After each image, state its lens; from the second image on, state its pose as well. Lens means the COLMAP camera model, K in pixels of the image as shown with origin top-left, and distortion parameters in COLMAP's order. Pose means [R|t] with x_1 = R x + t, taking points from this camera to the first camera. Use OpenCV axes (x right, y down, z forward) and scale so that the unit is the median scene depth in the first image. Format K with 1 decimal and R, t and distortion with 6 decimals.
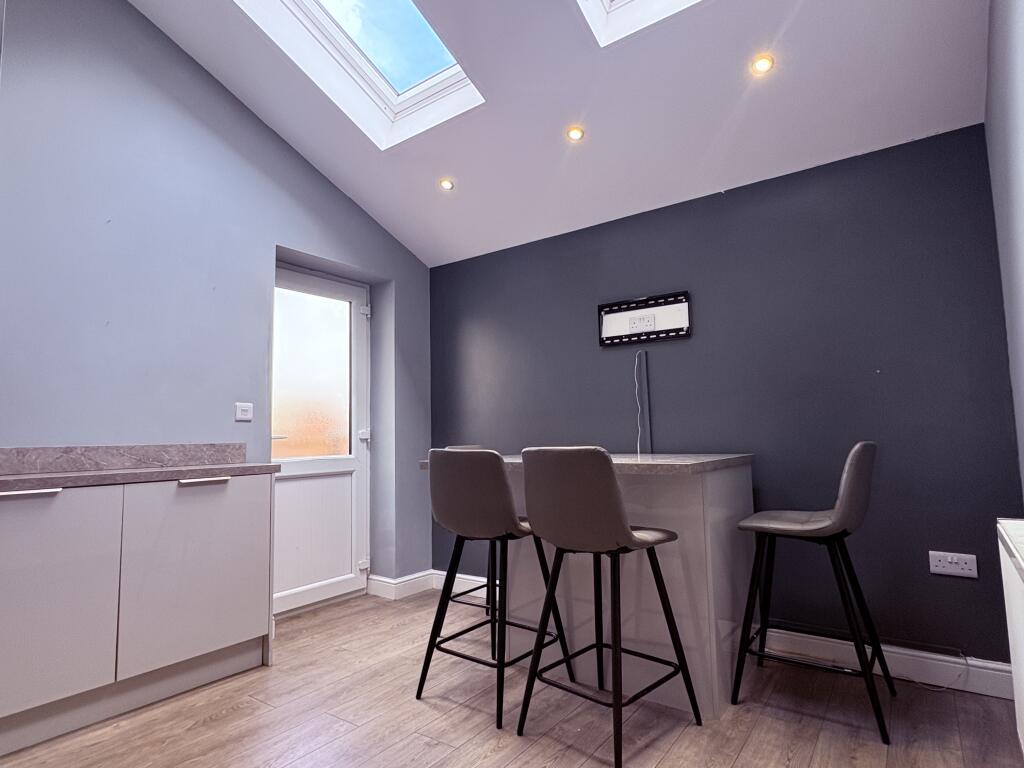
lens RADIAL K [[572.7, 0, 511.3], [0, 572.7, 383.4], [0, 0, 1]] dist [0.000228, -0.000056]
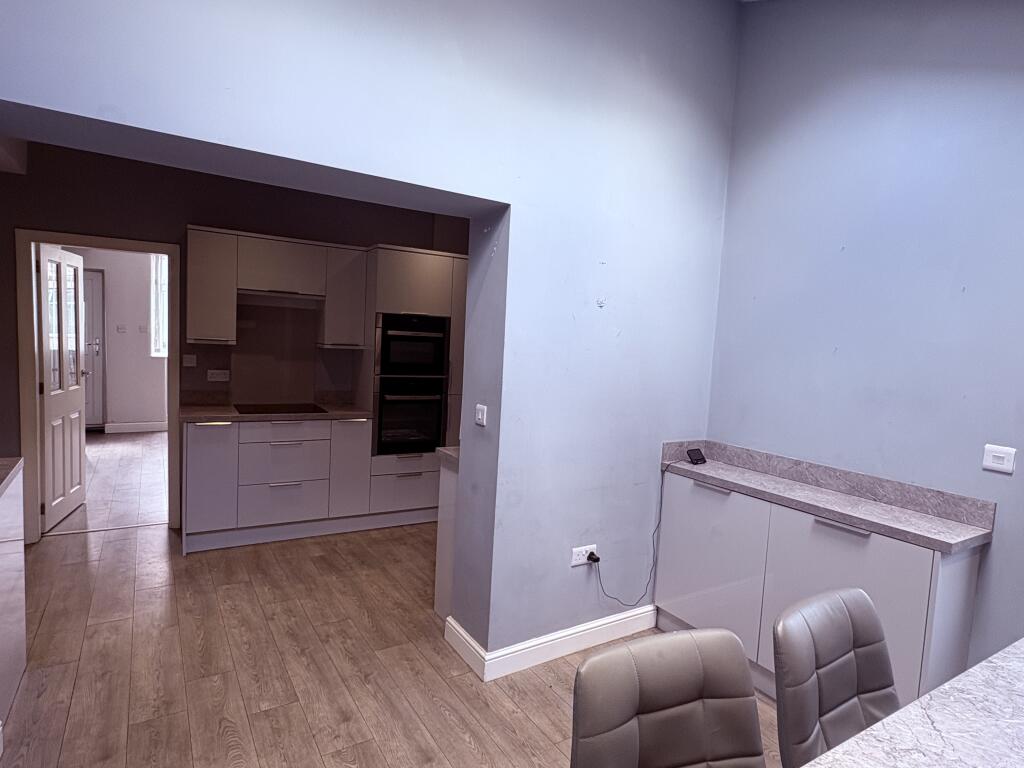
lens RADIAL K [[572.7, 0, 512.0], [0, 572.7, 385.8], [0, 0, 1]] dist [0.000228, -0.000056]
pose [[-0.356729, 0.073351, -0.931324, 0.448250], [0.033377, 0.997277, 0.065761, -0.120332], [0.933611, -0.007626, -0.358206, 0.784634]]
